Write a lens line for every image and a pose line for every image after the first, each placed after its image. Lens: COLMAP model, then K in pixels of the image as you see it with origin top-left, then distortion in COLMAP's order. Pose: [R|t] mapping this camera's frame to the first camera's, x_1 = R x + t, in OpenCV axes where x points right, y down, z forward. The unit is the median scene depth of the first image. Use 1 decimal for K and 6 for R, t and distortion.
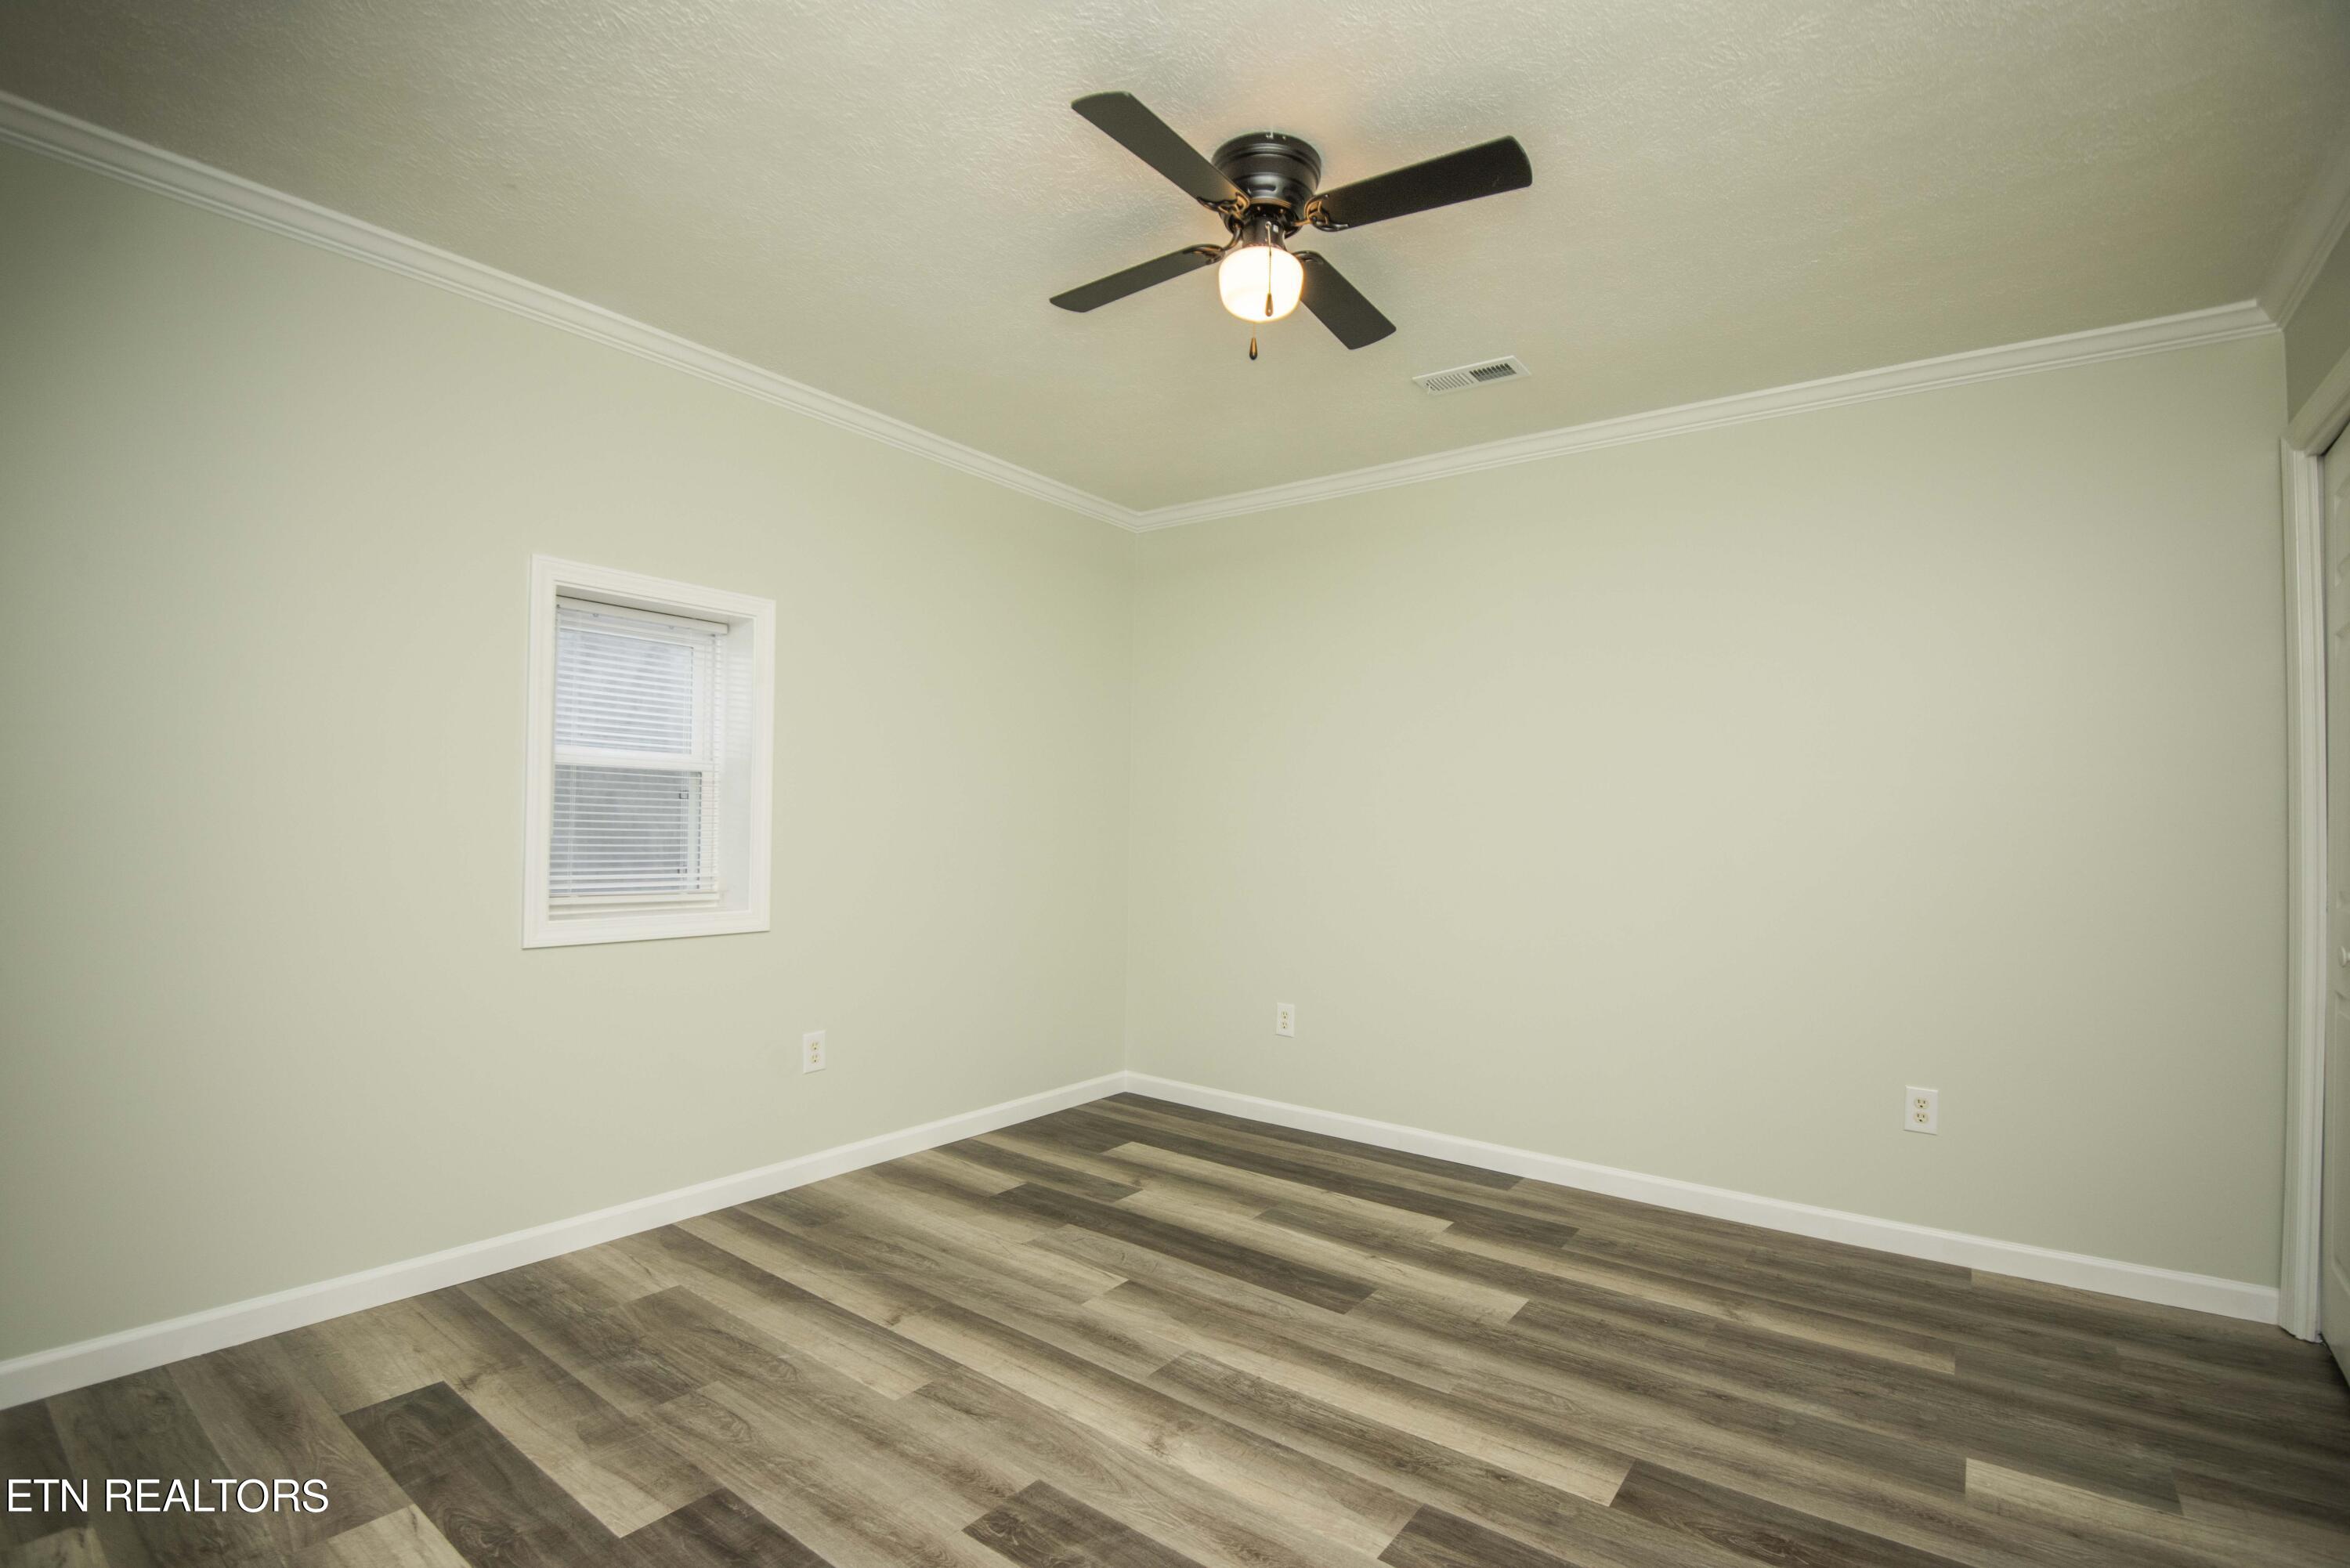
lens RADIAL K [[1072.1, 0, 1188.0], [0, 1072.1, 799.4], [0, 0, 1]] dist [-0.001623, -0.021051]
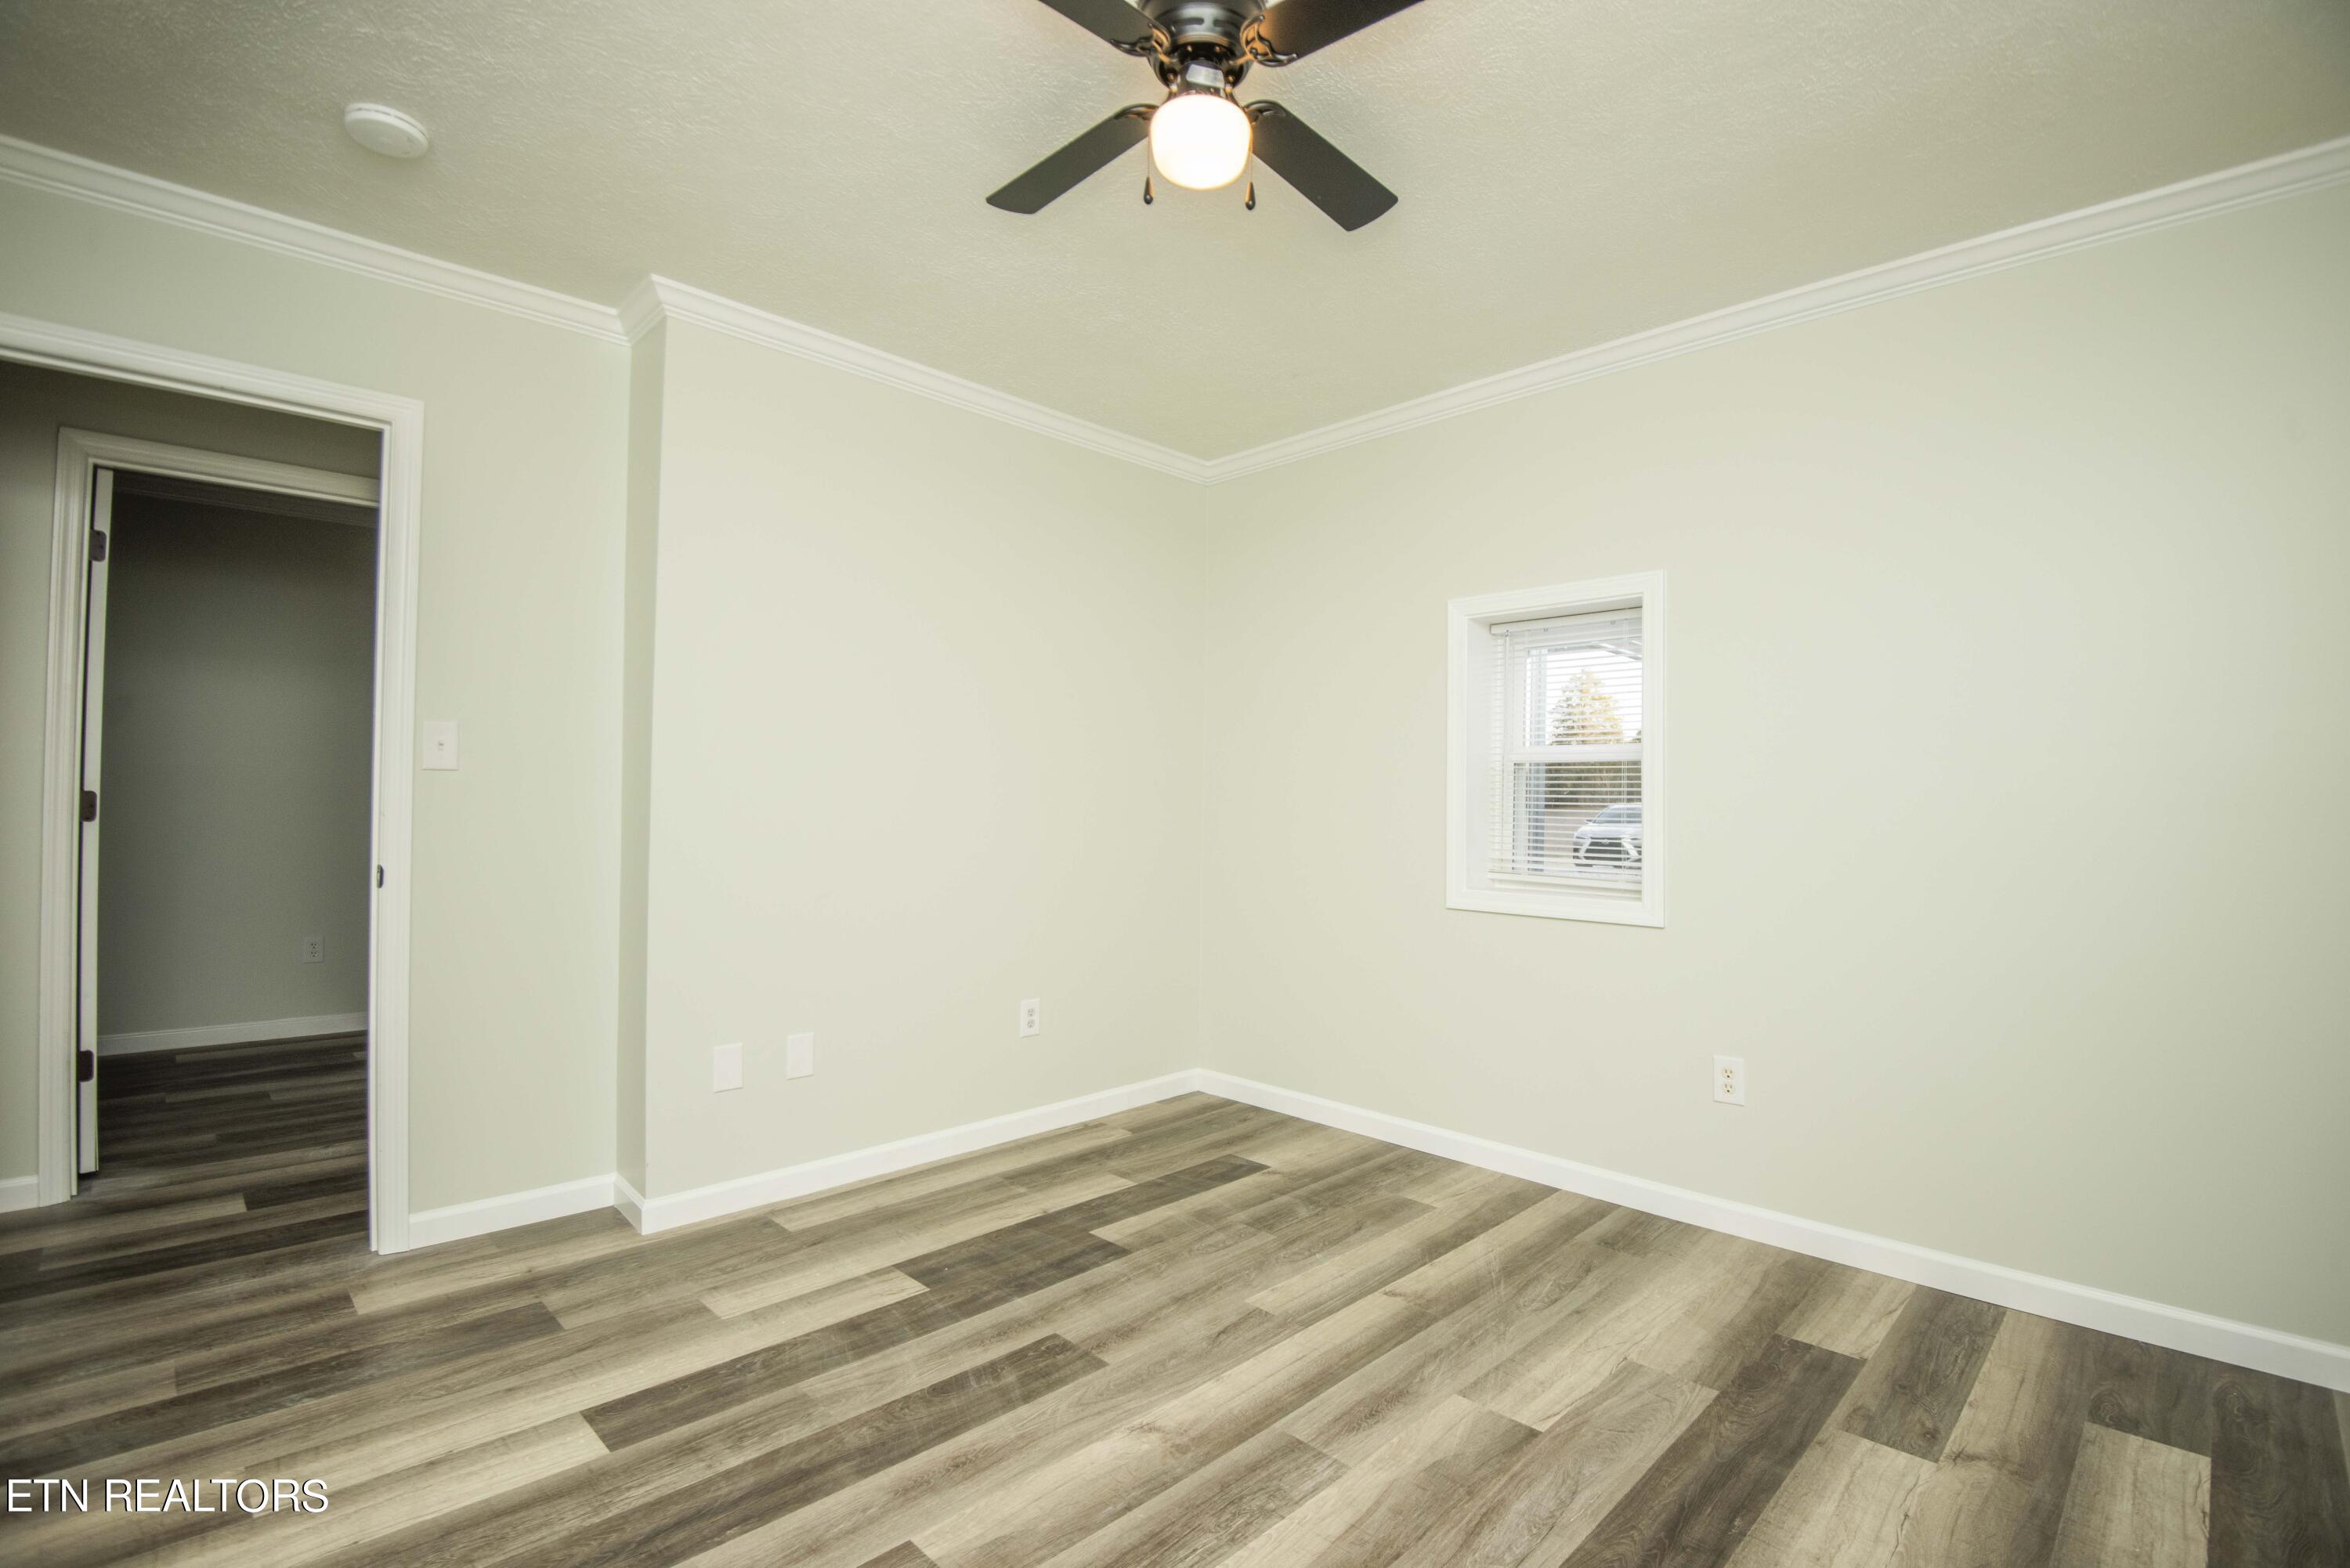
lens RADIAL K [[1072.1, 0, 1188.0], [0, 1072.1, 799.4], [0, 0, 1]] dist [-0.001623, -0.021051]
pose [[-0.138522, -0.029927, -0.989907, 0.735062], [0.002695, 0.999528, -0.030594, 0.049785], [0.990356, -0.006906, -0.138376, 0.915272]]
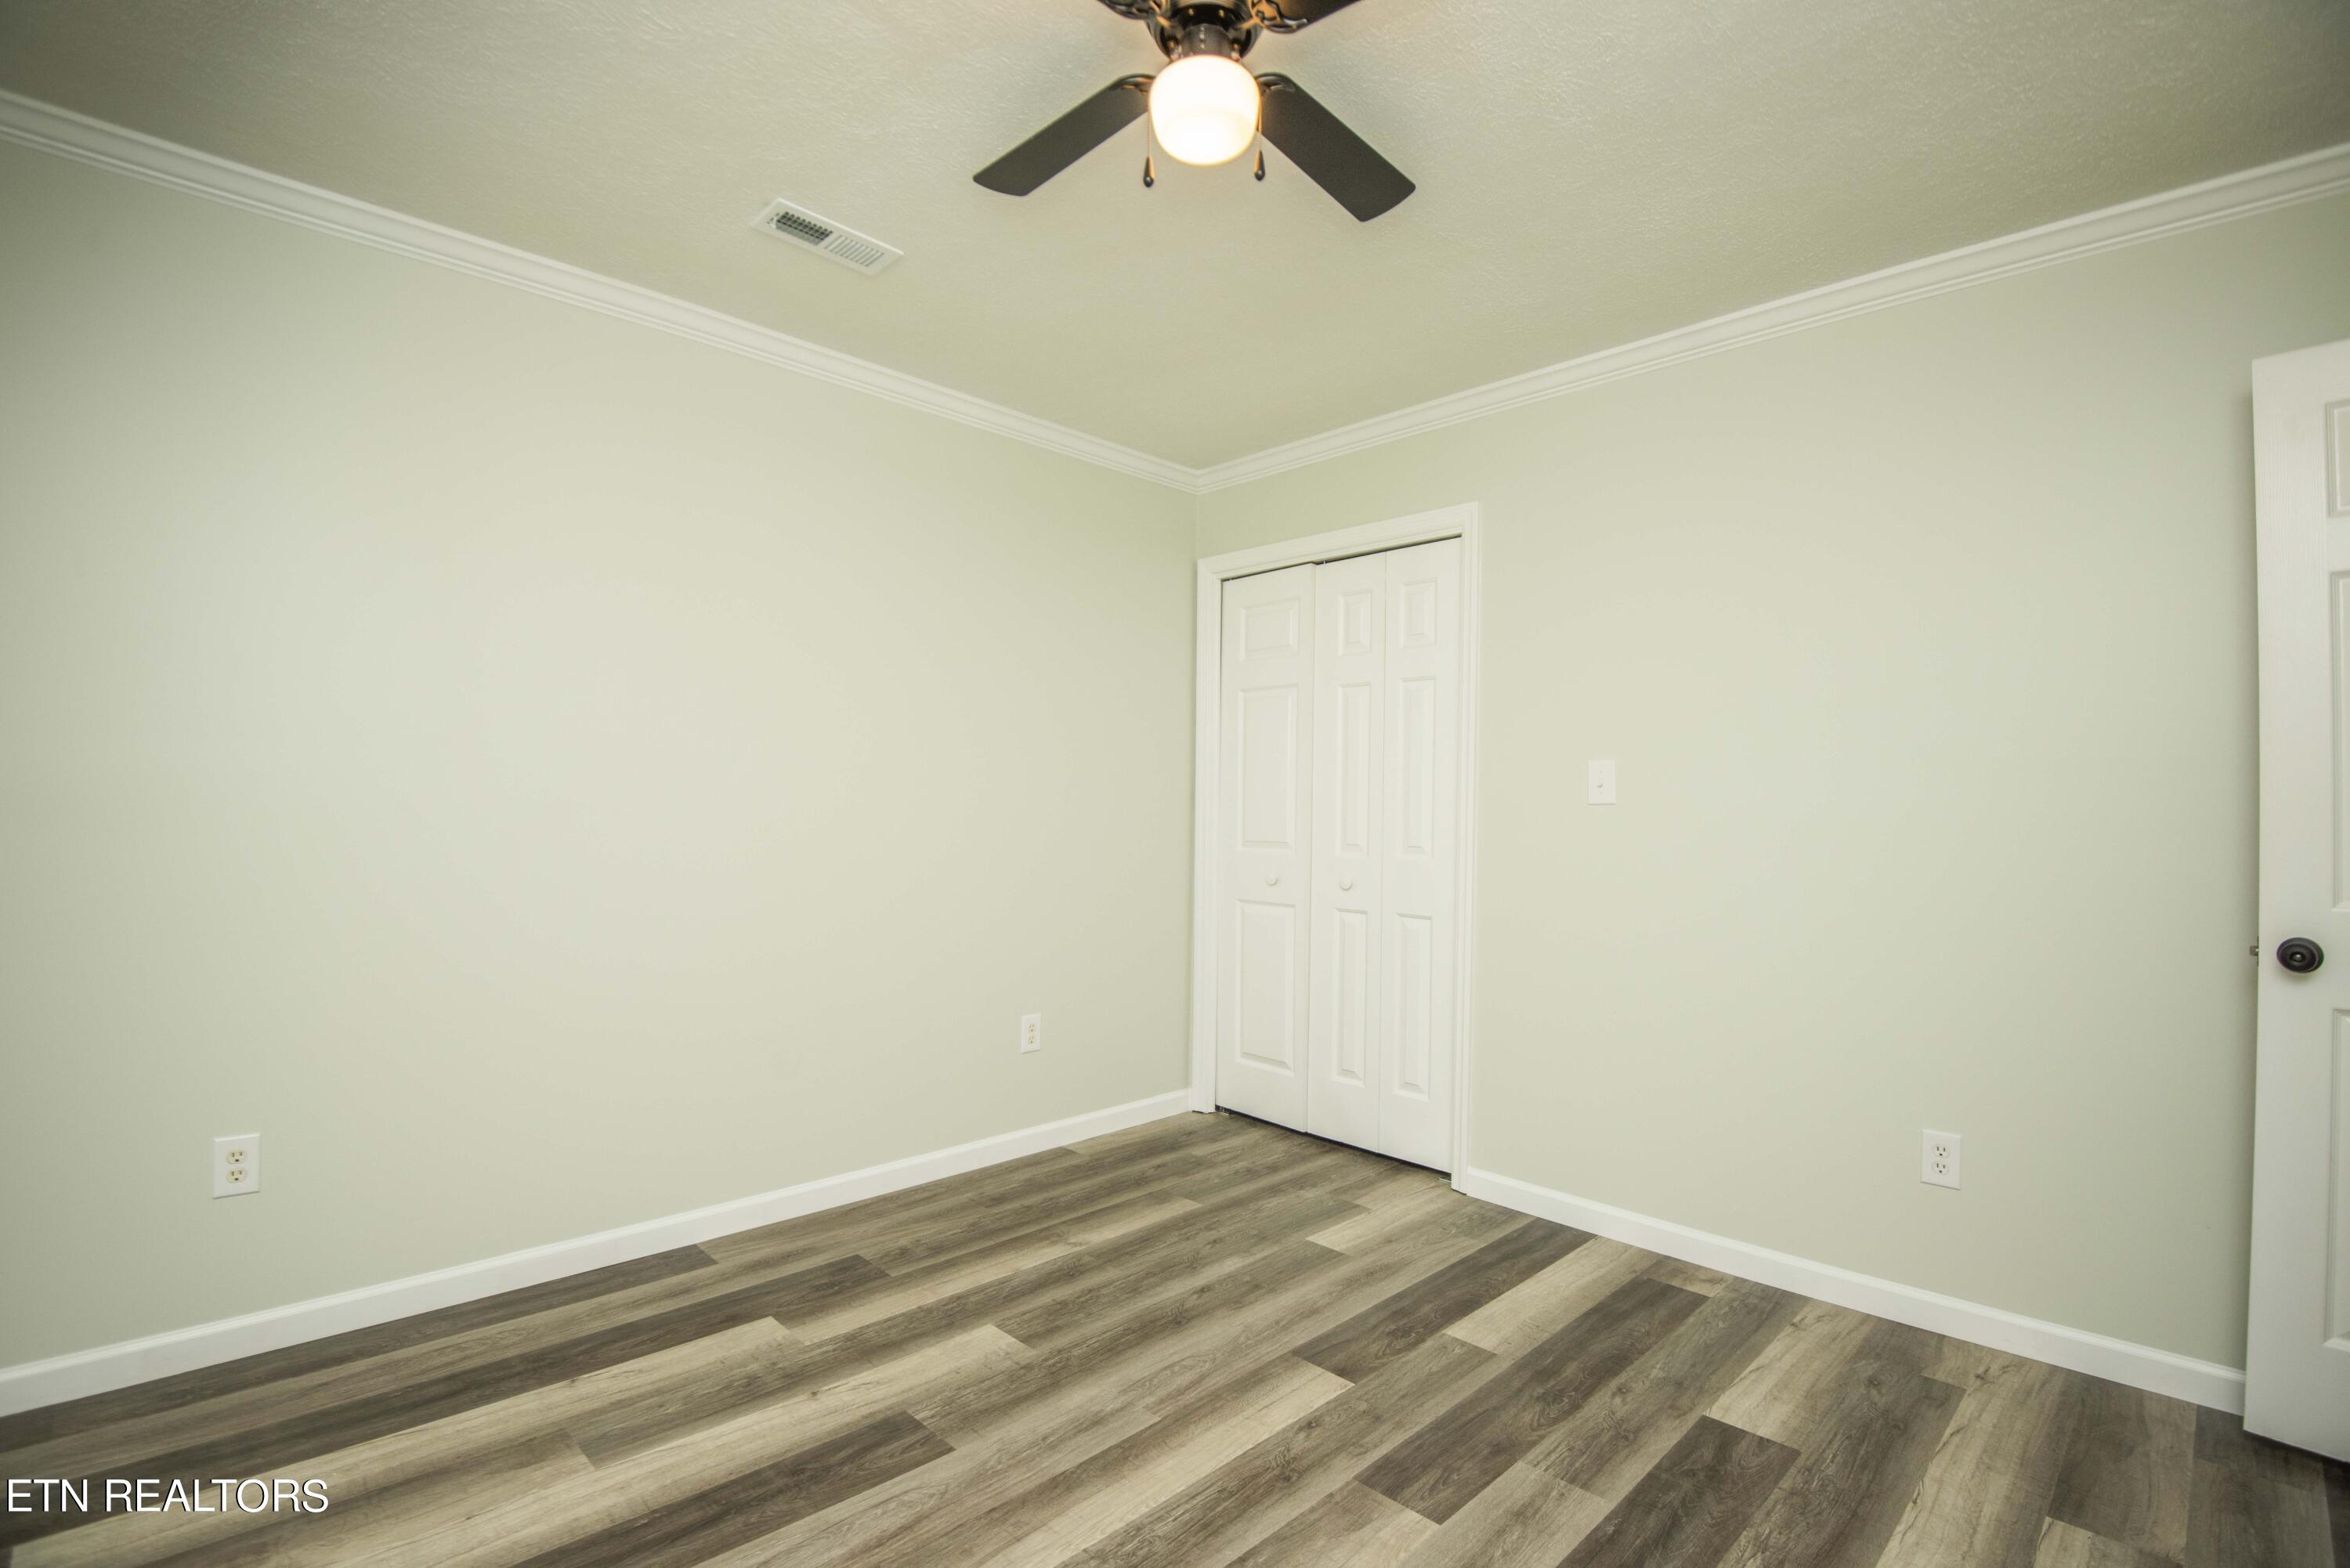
lens RADIAL K [[1072.1, 0, 1188.0], [0, 1072.1, 799.4], [0, 0, 1]] dist [-0.001623, -0.021051]
pose [[0.149952, -0.004302, 0.988684, -0.579349], [-0.029862, 0.999515, 0.008878, 0.004685], [-0.988242, -0.030856, 0.149751, 0.731950]]
